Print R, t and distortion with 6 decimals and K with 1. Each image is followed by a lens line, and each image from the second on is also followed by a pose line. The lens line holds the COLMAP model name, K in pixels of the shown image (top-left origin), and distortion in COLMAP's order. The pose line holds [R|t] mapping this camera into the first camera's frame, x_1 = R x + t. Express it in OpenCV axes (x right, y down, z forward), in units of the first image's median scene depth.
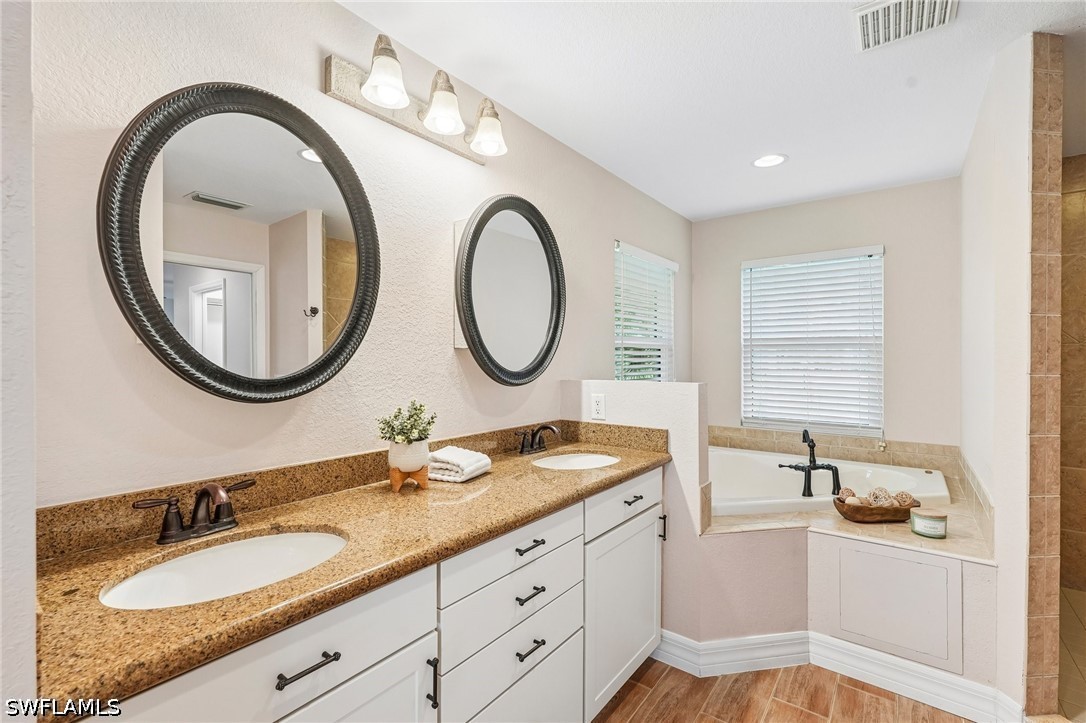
lens RADIAL K [[482.2, 0, 546.0], [0, 482.2, 359.2], [0, 0, 1]] dist [-0.005562, 0.006700]
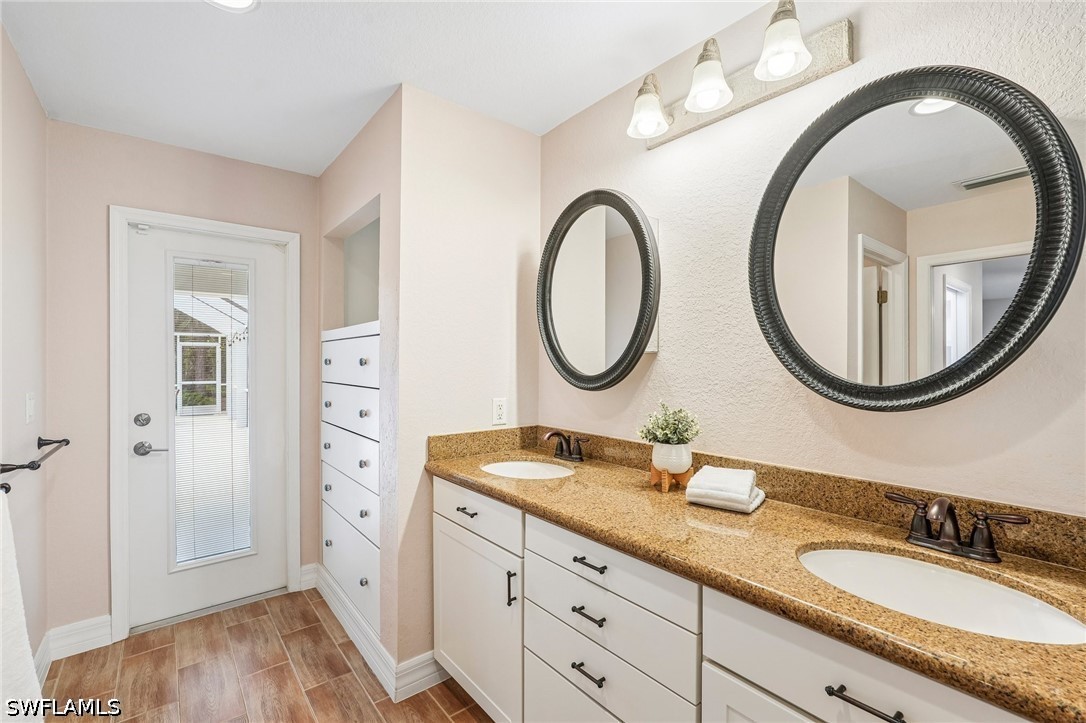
lens RADIAL K [[470.9, 0, 545.5], [0, 470.9, 365.0], [0, 0, 1]] dist [-0.000839, -0.000077]
pose [[-0.239138, 0.007127, -0.970960, 0.952250], [-0.002843, 0.999964, 0.008040, -0.005059], [0.970982, 0.004683, -0.239109, 1.236784]]
